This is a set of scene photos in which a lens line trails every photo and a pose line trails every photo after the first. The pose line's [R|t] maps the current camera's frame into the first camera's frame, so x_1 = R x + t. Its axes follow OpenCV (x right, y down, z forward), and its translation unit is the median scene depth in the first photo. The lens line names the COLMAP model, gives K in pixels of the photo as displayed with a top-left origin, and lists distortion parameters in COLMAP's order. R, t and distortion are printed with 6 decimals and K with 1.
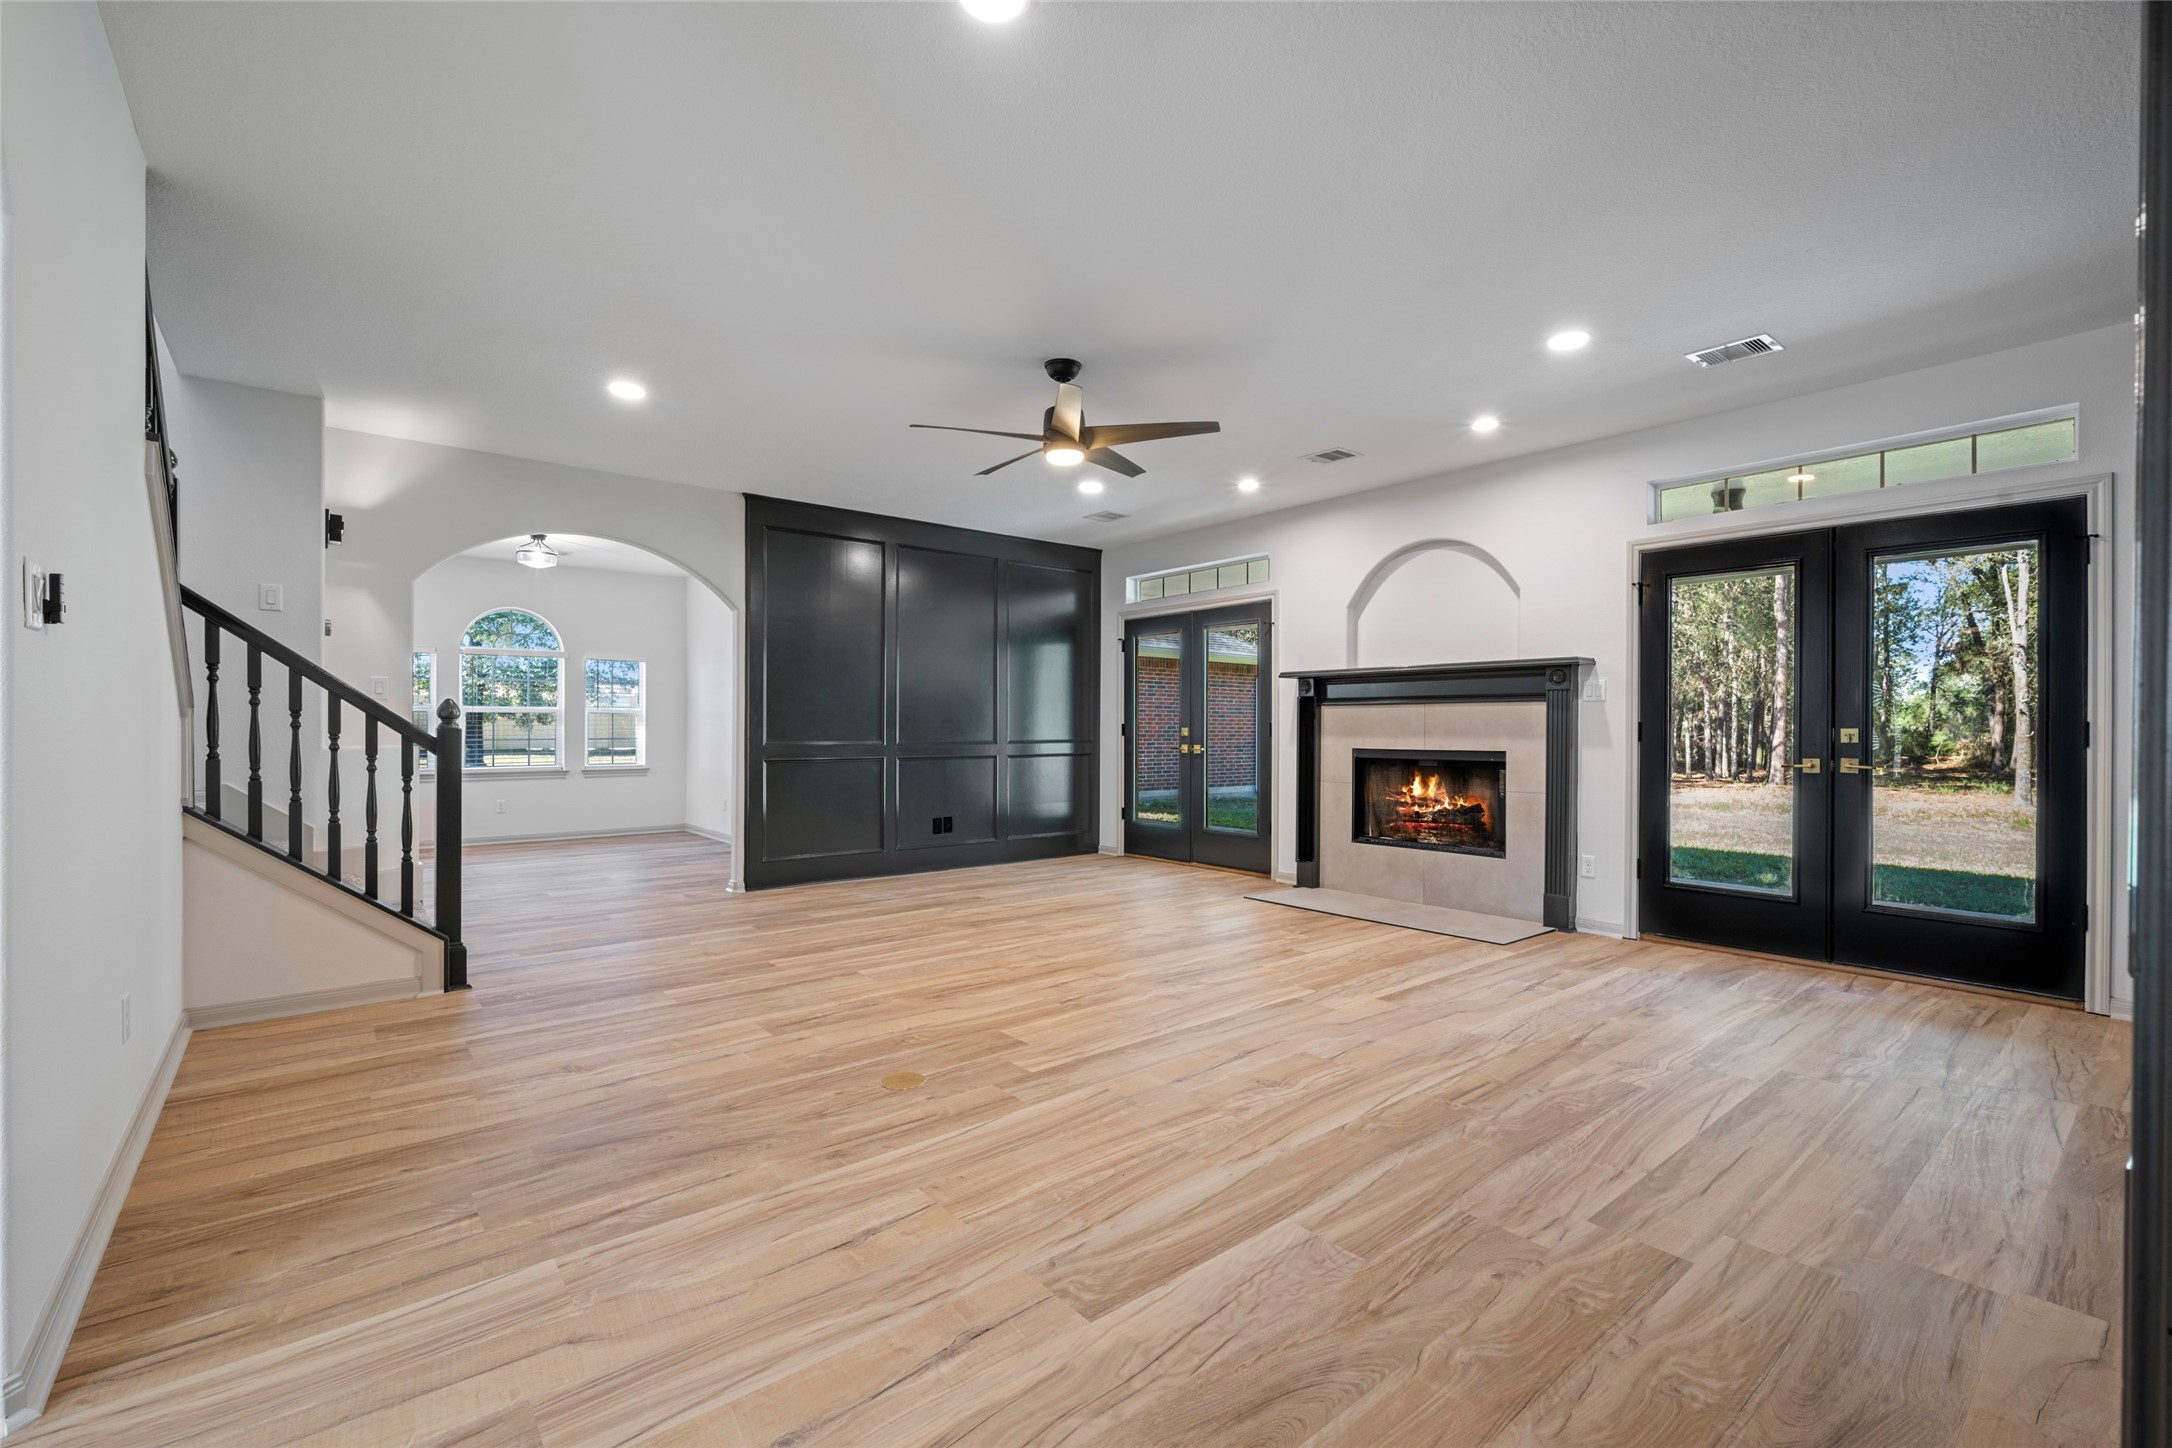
lens RADIAL K [[918.0, 0, 1062.2], [0, 918.0, 719.2], [0, 0, 1]] dist [0.001078, 0.000493]
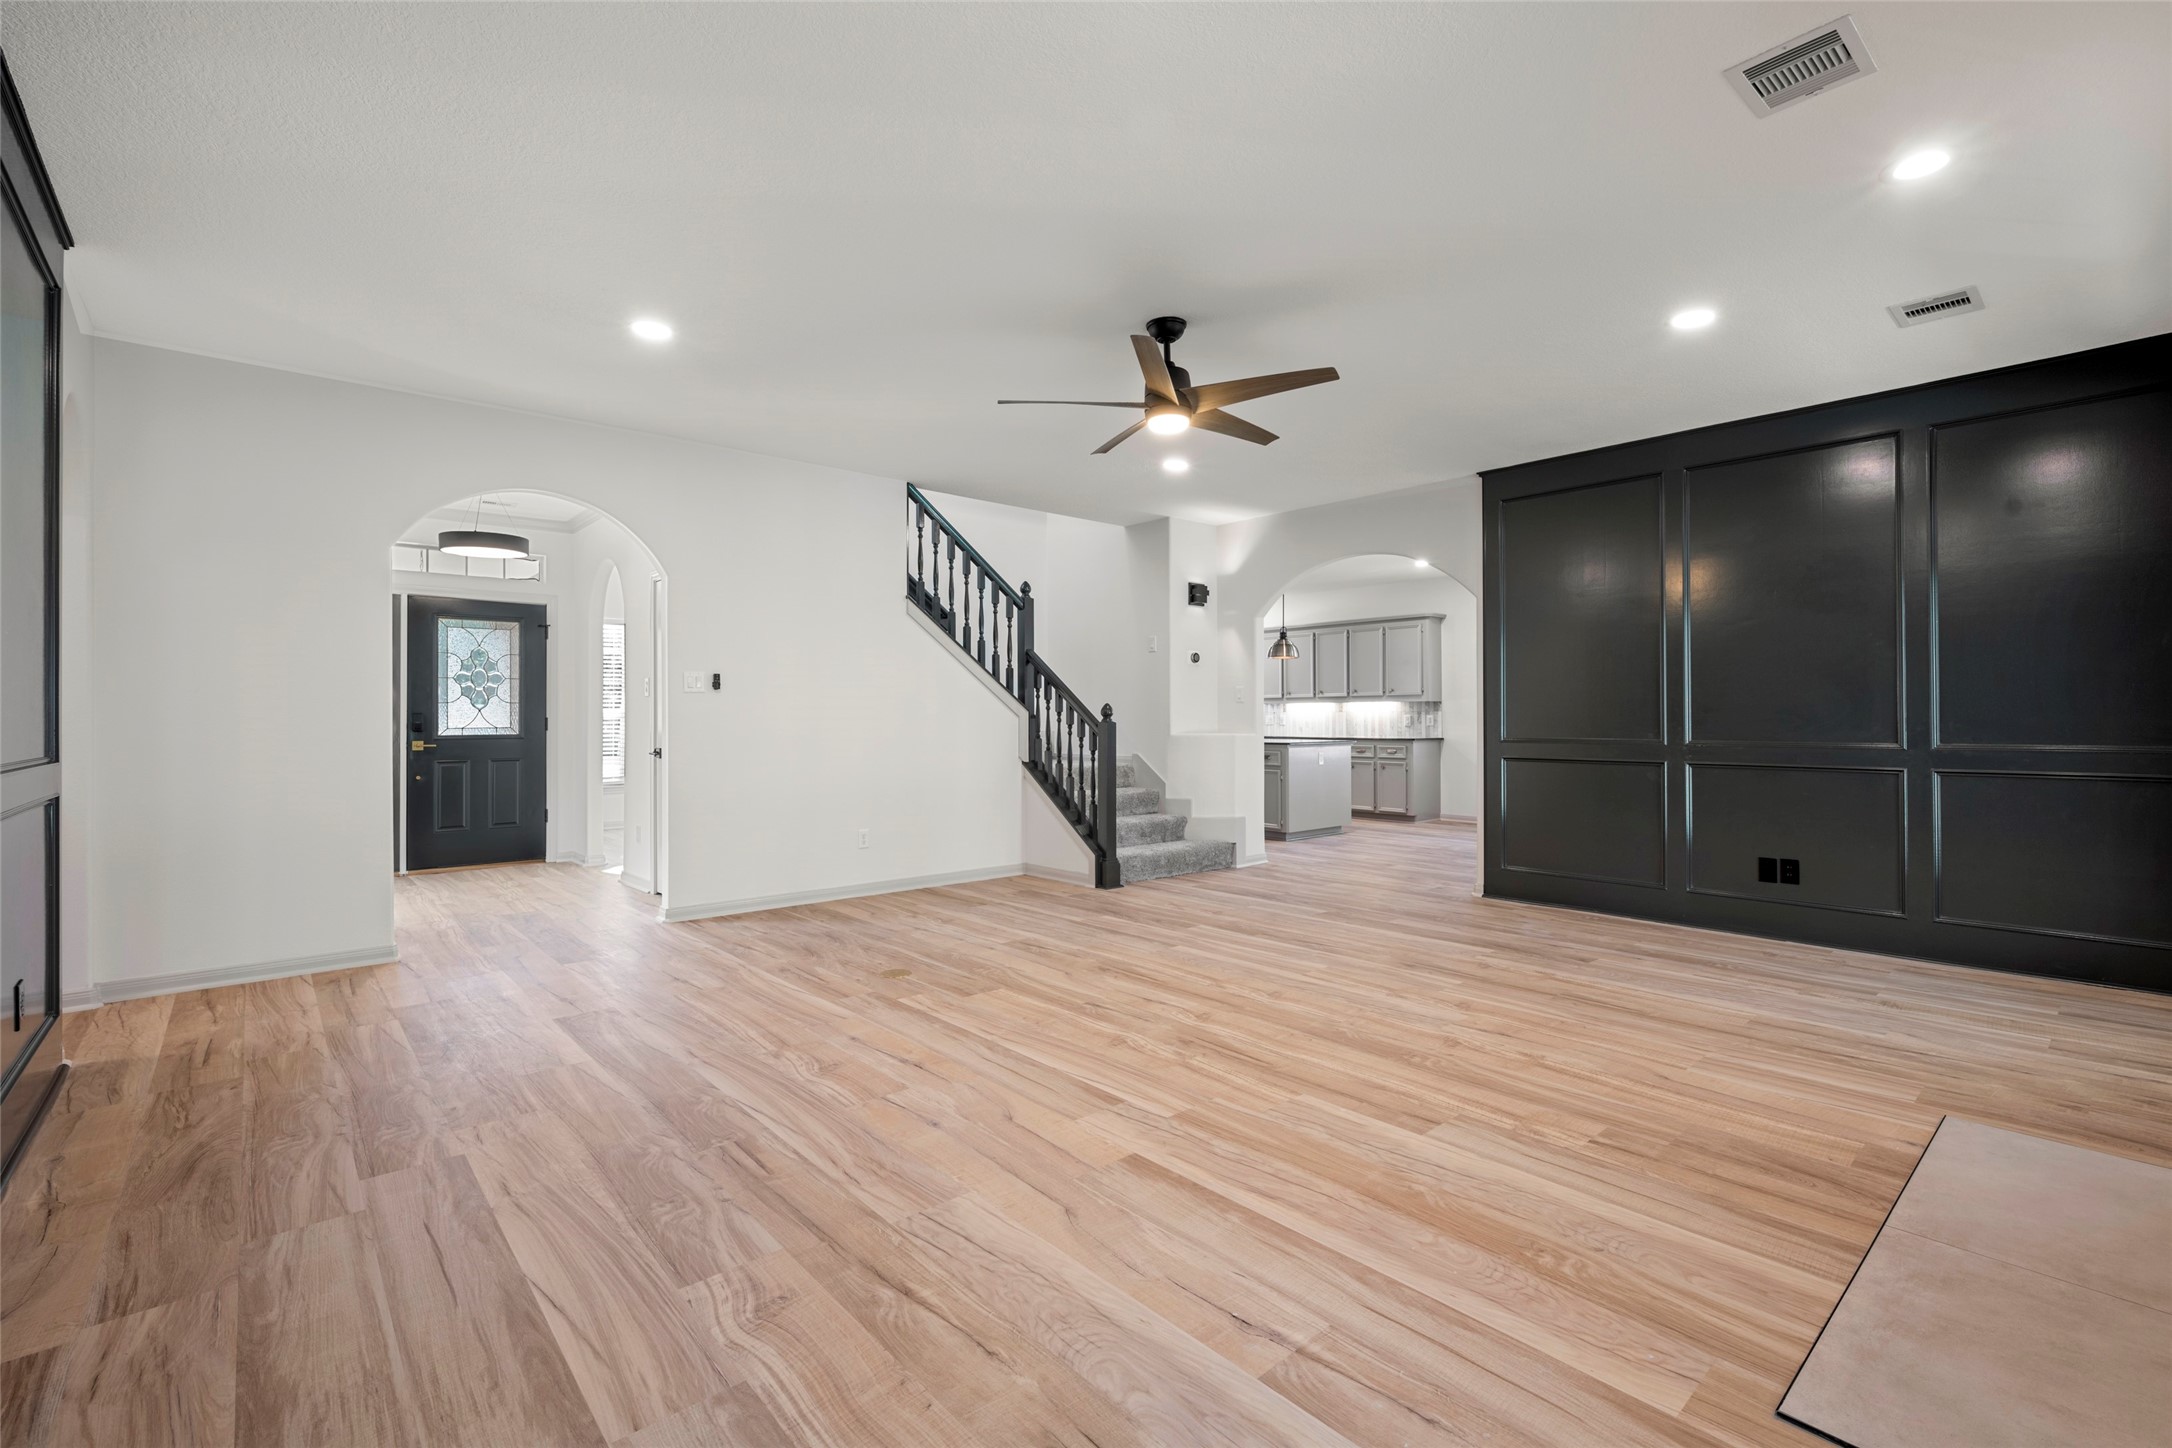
lens RADIAL K [[918.0, 0, 1096.9], [0, 918.0, 722.6], [0, 0, 1]] dist [0.001078, 0.000493]
pose [[0.072586, -0.001330, -0.997361, 1.170180], [0.011319, 0.999936, -0.000510, 0.012648], [0.997298, -0.011253, 0.072597, 1.130204]]
